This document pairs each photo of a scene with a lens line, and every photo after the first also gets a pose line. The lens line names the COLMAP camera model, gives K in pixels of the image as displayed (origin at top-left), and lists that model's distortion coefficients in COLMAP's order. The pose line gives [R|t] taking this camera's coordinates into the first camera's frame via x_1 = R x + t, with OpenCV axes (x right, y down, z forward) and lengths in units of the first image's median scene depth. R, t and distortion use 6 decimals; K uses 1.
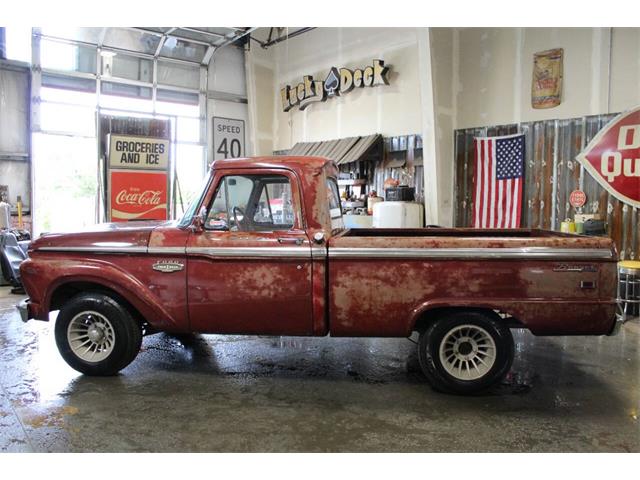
lens RADIAL K [[548.5, 0, 320.0], [0, 548.5, 240.0], [0, 0, 1]] dist [-0.158037, 0.106707]
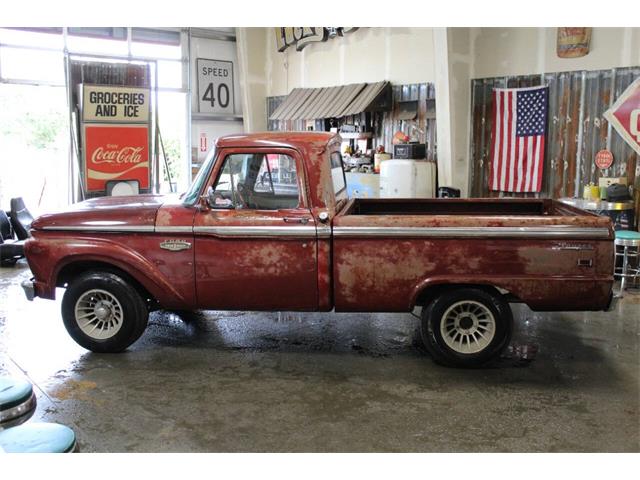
lens RADIAL K [[663.4, 0, 320.0], [0, 663.4, 240.0], [0, 0, 1]] dist [-0.115933, 0.043017]
pose [[0.999984, -0.005557, 0.001111, -0.009482], [0.005456, 0.997102, 0.075876, -0.051051], [-0.001529, -0.075869, 0.997117, -0.227114]]
